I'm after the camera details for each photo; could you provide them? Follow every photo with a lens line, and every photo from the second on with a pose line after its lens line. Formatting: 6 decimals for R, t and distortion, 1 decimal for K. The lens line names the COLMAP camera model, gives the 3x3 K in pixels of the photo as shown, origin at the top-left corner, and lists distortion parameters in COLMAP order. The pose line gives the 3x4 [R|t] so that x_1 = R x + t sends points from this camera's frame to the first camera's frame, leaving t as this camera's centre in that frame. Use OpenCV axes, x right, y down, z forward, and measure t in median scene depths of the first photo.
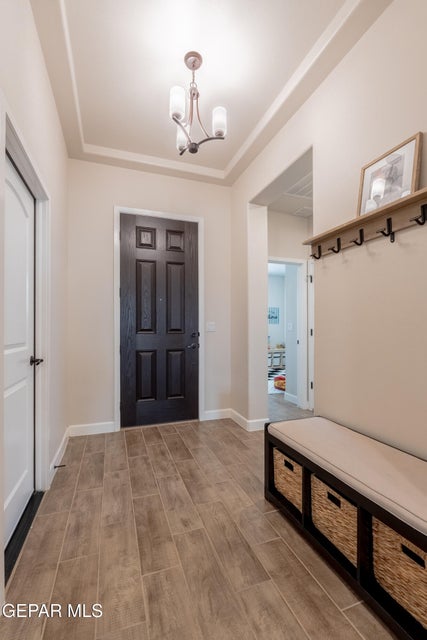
lens RADIAL K [[268.5, 0, 213.9], [0, 268.5, 325.9], [0, 0, 1]] dist [-0.006901, 0.000431]
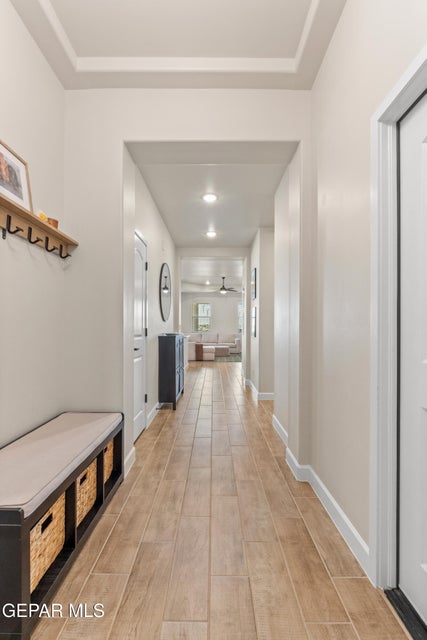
lens RADIAL K [[268.5, 0, 214.3], [0, 268.5, 323.4], [0, 0, 1]] dist [-0.006901, 0.000431]
pose [[-0.932321, 0.007399, 0.361556, -0.497567], [0.002989, 0.999914, -0.012757, 0.003722], [-0.361619, -0.010813, -0.932263, 1.915294]]
